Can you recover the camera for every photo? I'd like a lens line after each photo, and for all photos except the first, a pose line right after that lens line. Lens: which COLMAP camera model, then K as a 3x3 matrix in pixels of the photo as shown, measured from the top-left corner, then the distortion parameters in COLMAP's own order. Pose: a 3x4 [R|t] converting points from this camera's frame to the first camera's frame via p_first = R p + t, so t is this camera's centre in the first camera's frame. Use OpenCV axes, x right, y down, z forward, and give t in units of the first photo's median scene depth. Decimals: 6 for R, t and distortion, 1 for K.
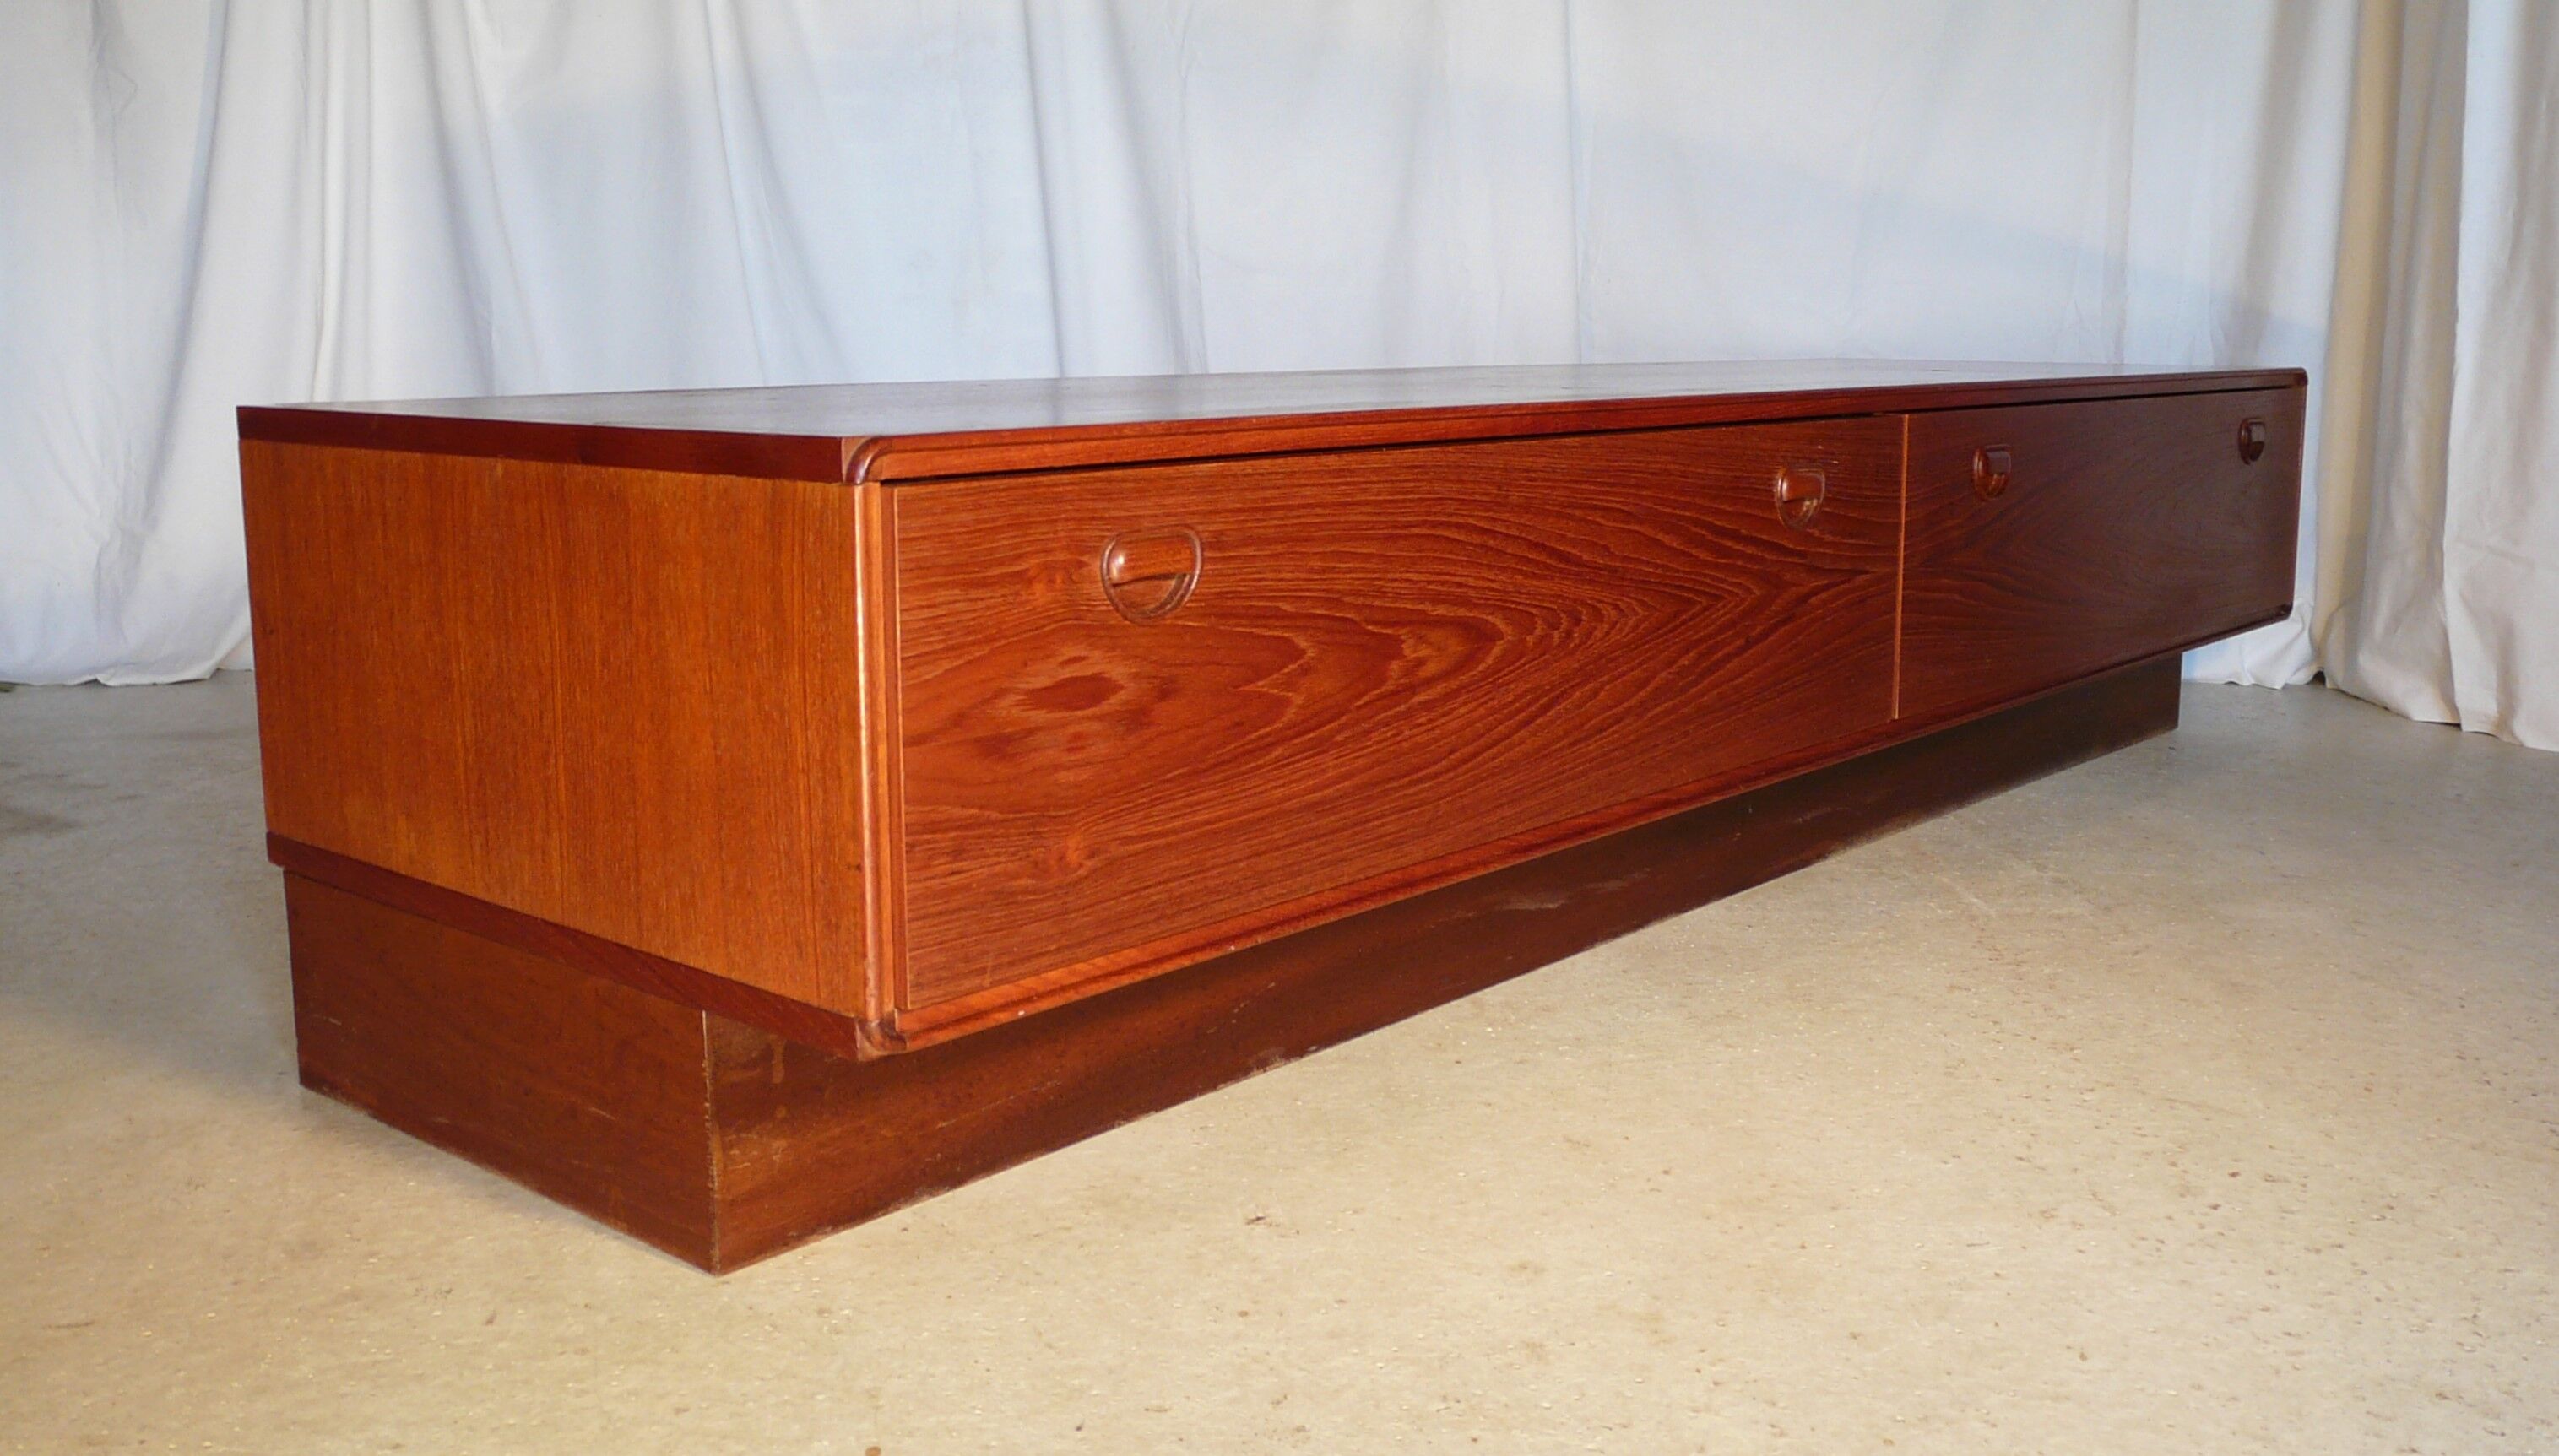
lens RADIAL K [[2257.3, 0, 1270.5], [0, 2257.3, 729.2], [0, 0, 1]] dist [-0.048469, 0.030766]
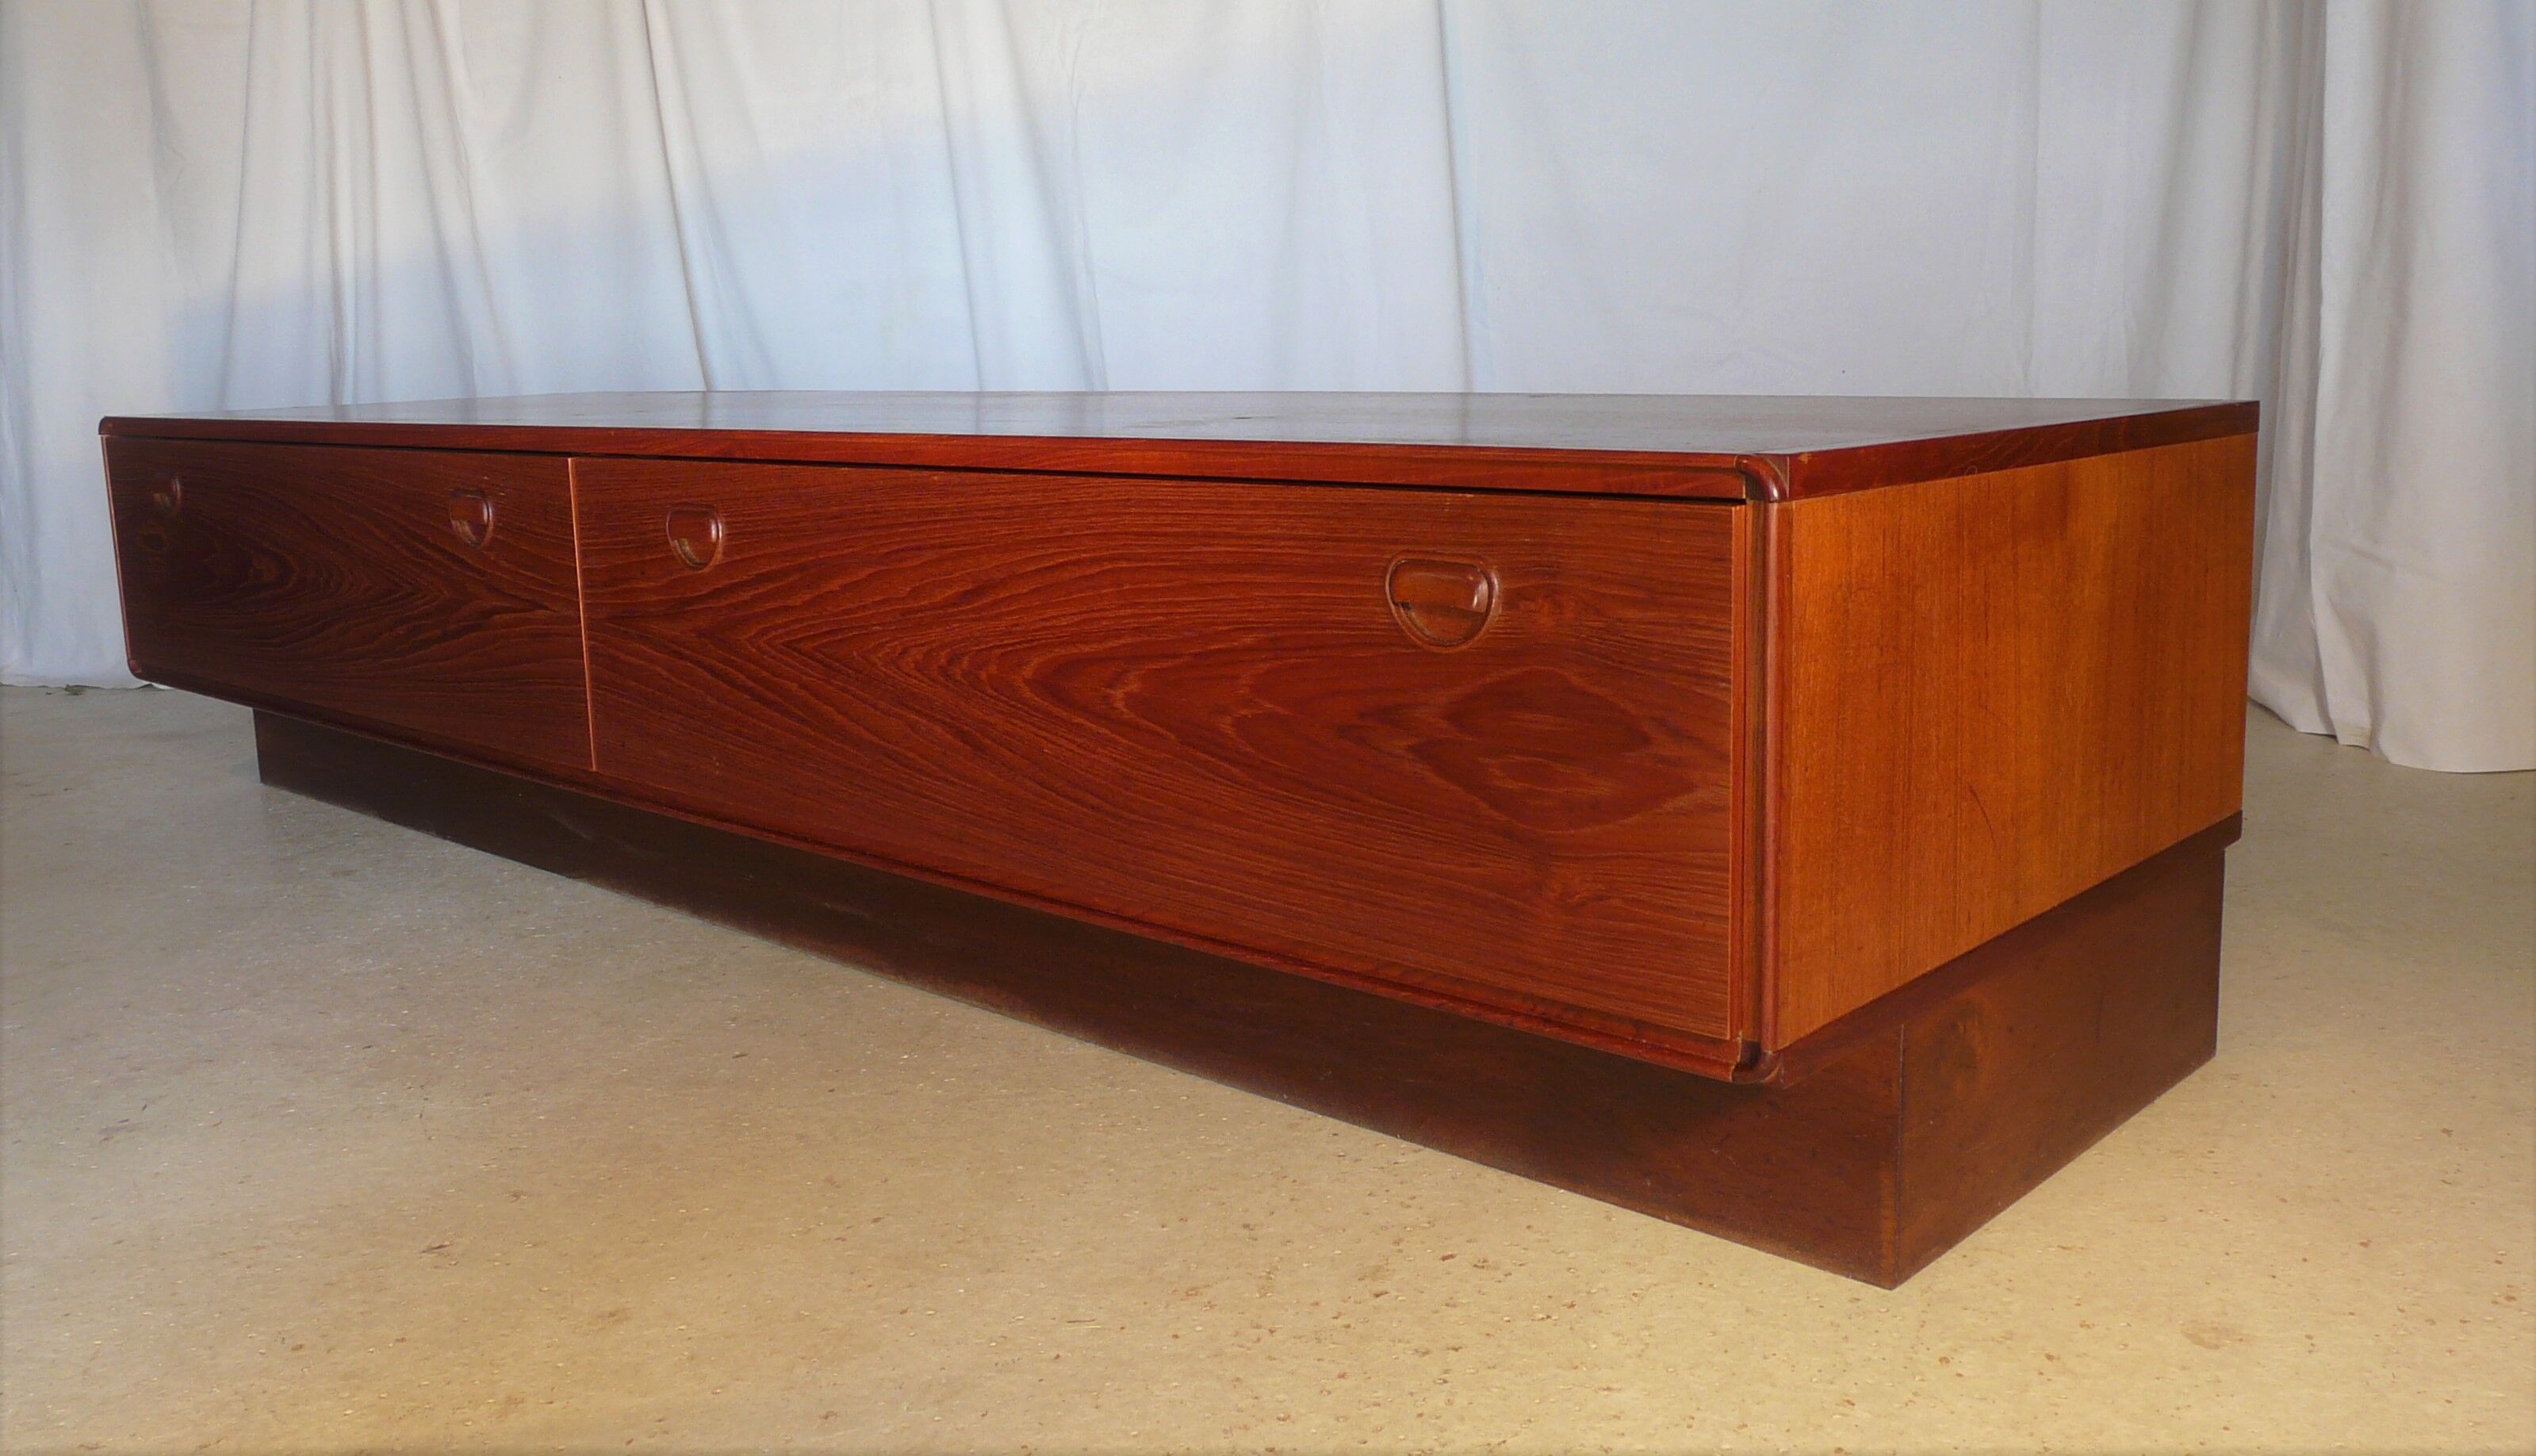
lens RADIAL K [[2093.4, 0, 1262.0], [0, 2093.4, 739.8], [0, 0, 1]] dist [-0.052999, 0.038097]
pose [[0.983847, 0.005515, -0.178927, 0.250828], [-0.002861, 0.999882, 0.015089, -0.013032], [0.178989, -0.014334, 0.983747, 0.070639]]
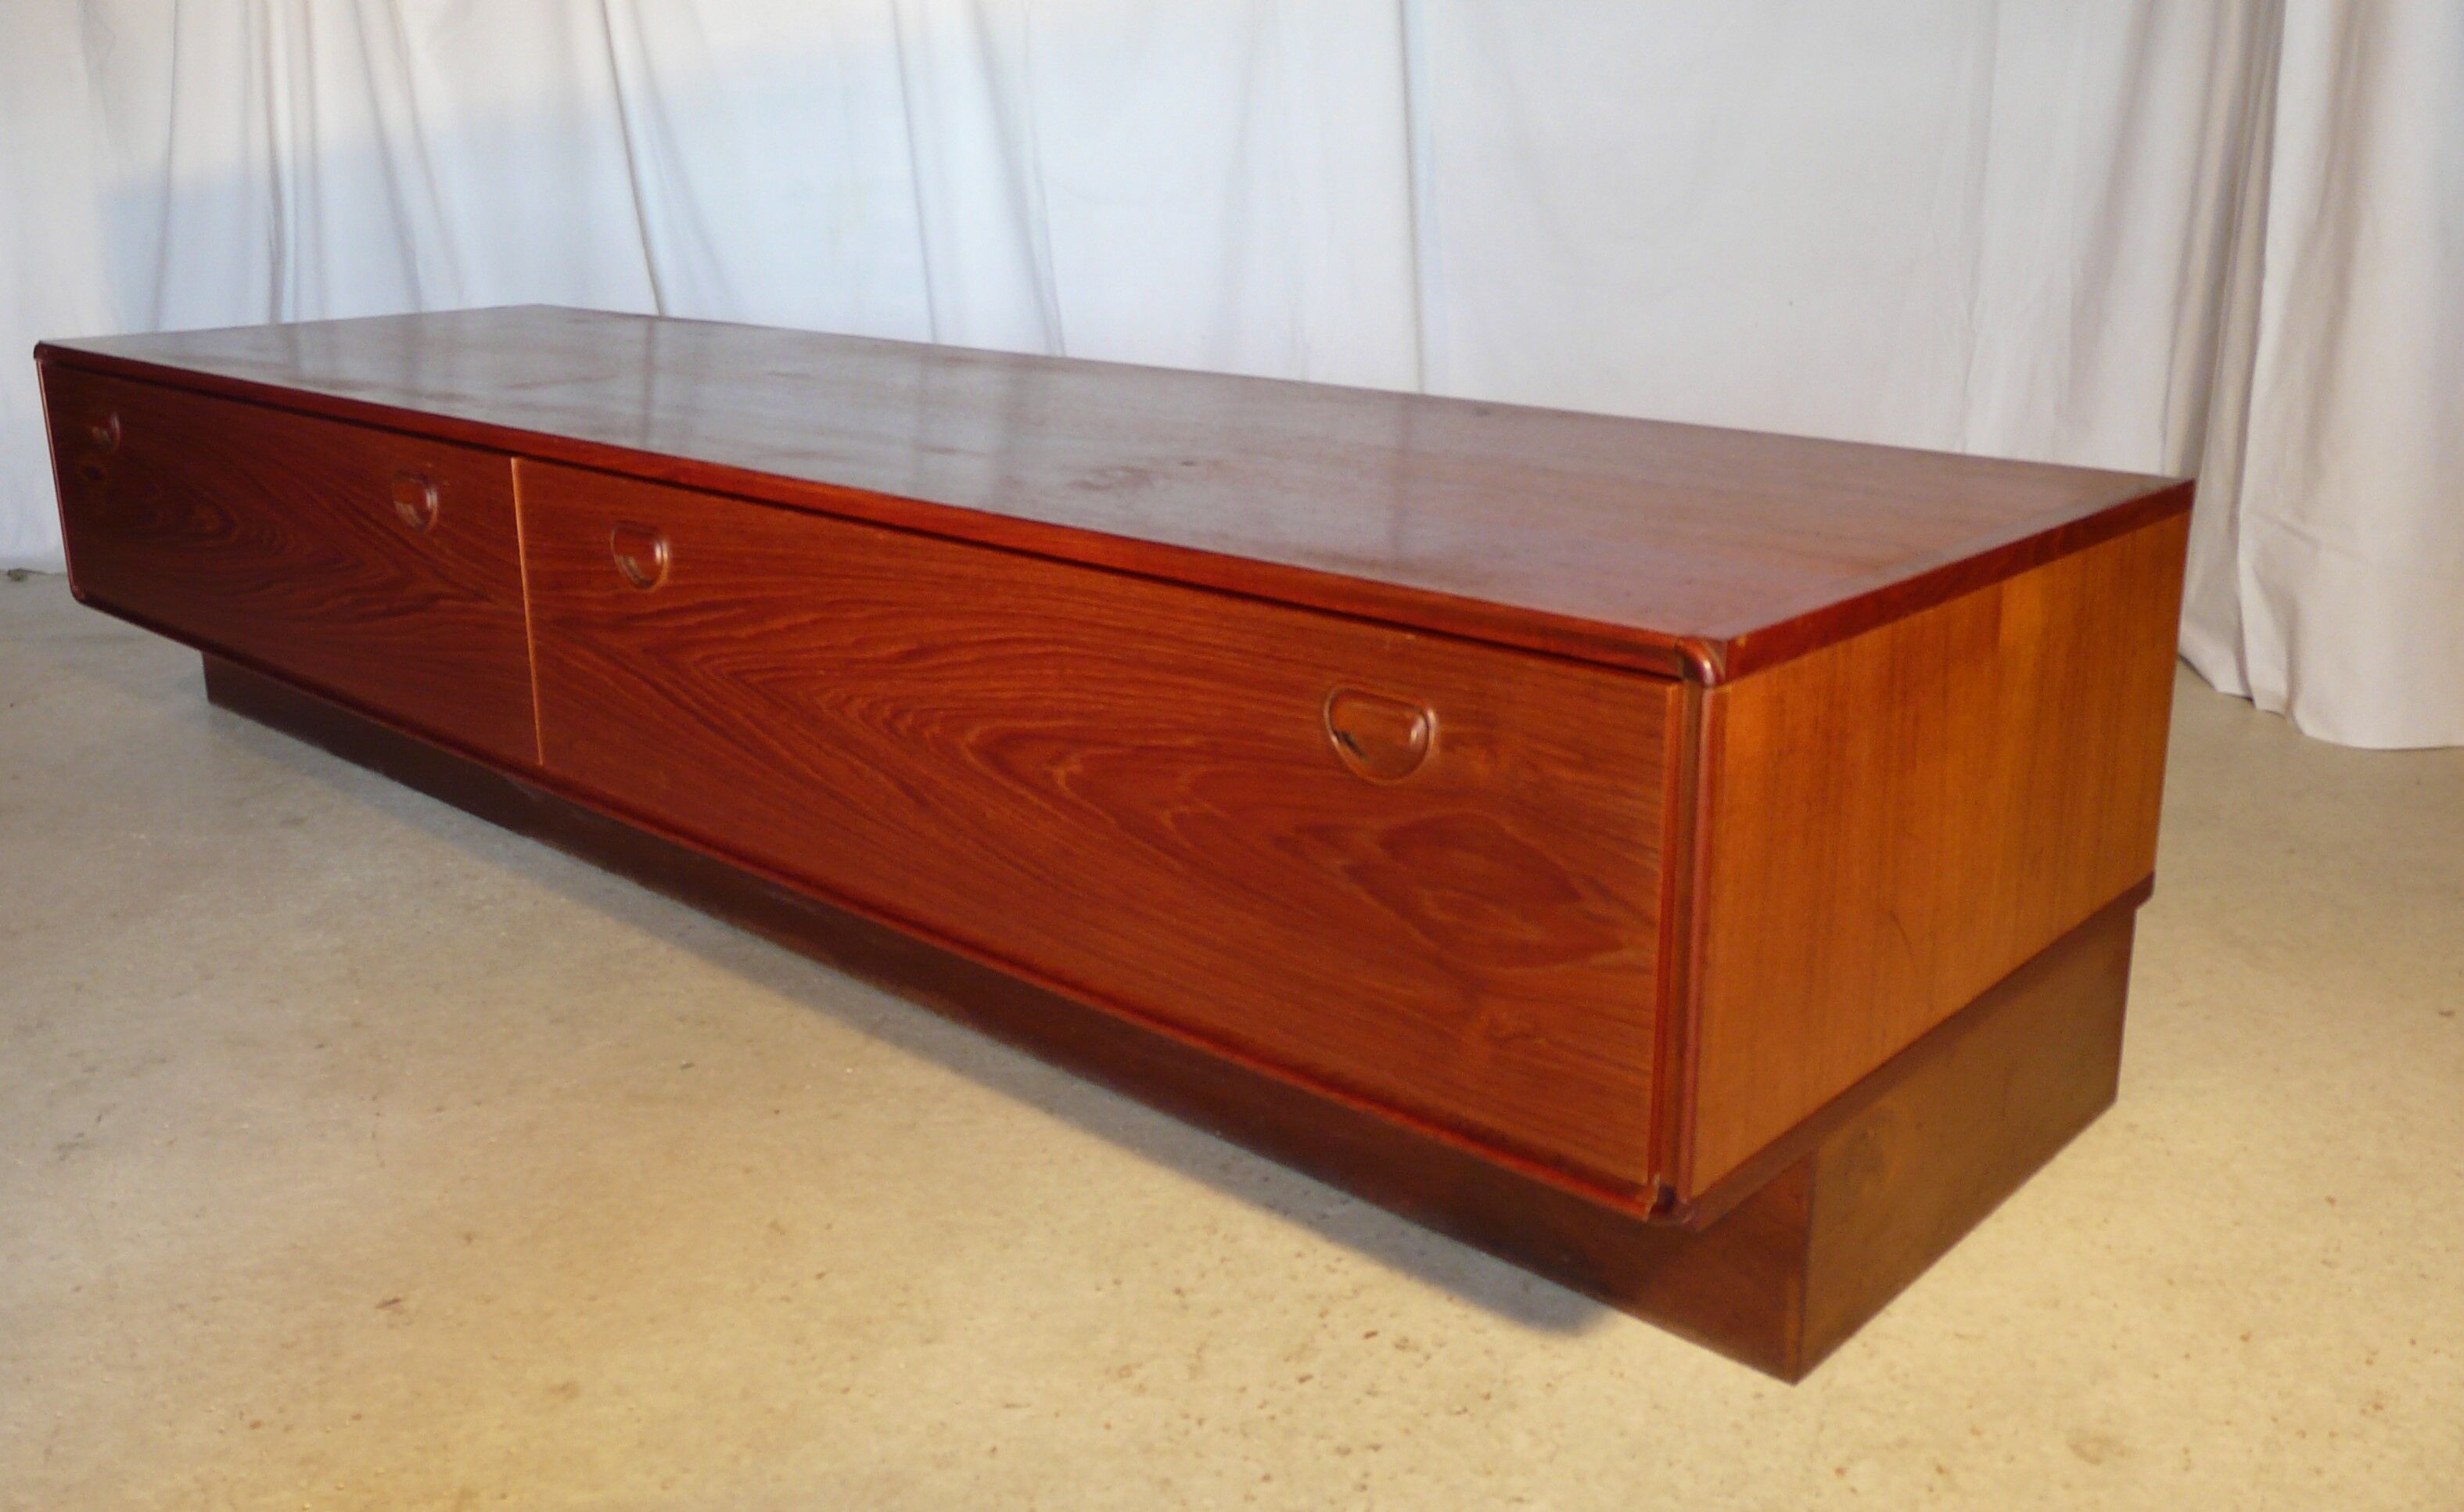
lens RADIAL K [[2061.4, 0, 1251.9], [0, 2061.4, 715.3], [0, 0, 1]] dist [-0.055271, 0.048675]
pose [[0.987140, 0.037633, -0.155364, 0.250332], [-0.022345, 0.994837, 0.099000, -0.074572], [0.158287, -0.094255, 0.982884, 0.074816]]
